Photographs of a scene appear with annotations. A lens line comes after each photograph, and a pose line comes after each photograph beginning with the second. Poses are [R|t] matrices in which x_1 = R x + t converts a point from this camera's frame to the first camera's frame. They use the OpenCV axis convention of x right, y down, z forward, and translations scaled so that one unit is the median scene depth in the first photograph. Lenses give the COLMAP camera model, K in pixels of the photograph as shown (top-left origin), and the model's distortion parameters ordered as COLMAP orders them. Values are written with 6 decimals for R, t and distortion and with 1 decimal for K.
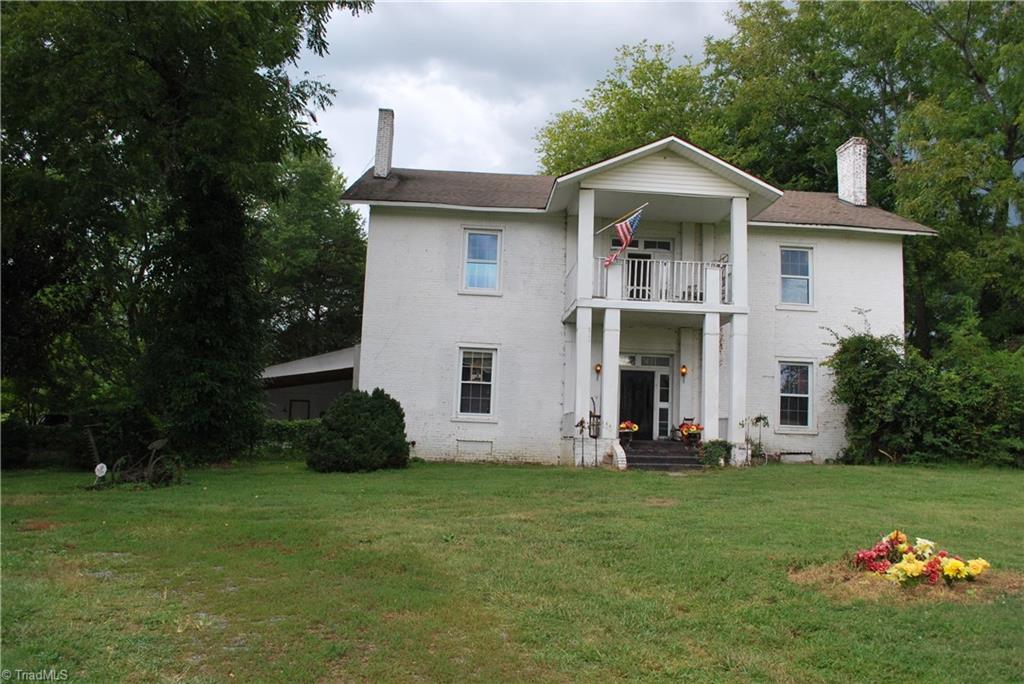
lens RADIAL K [[786.9, 0, 514.7], [0, 786.9, 342.7], [0, 0, 1]] dist [-0.079800, -0.005585]
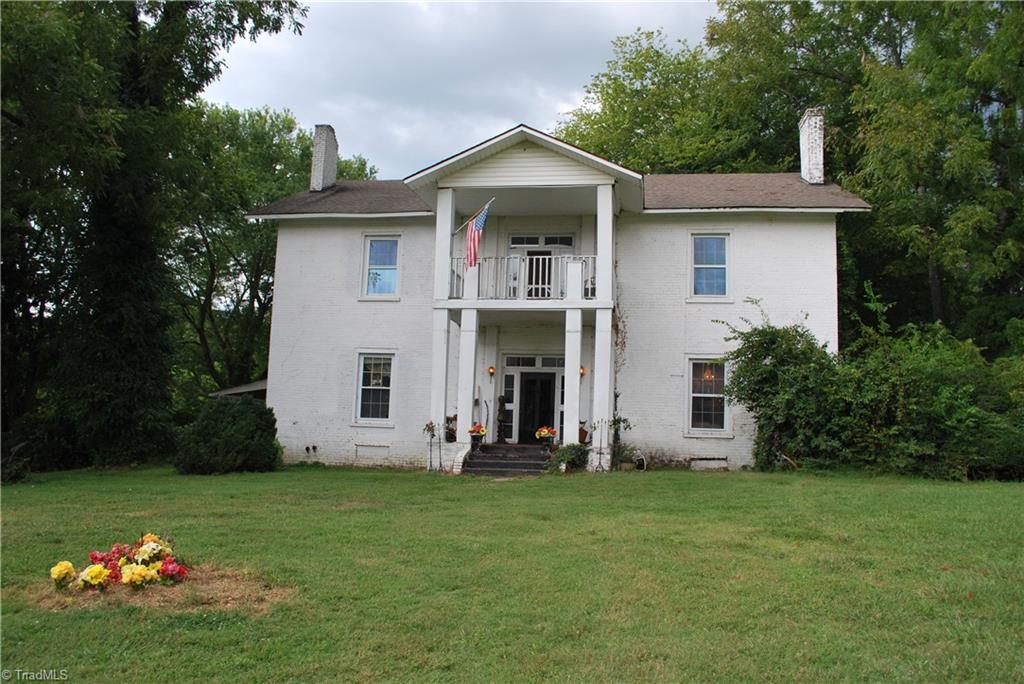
lens RADIAL K [[786.9, 0, 513.0], [0, 786.9, 343.1], [0, 0, 1]] dist [-0.079800, -0.005585]
pose [[0.978530, -0.030476, -0.203841, 0.329228], [0.028437, 0.999512, -0.012928, 0.011529], [0.204135, 0.006853, 0.978919, 0.051734]]
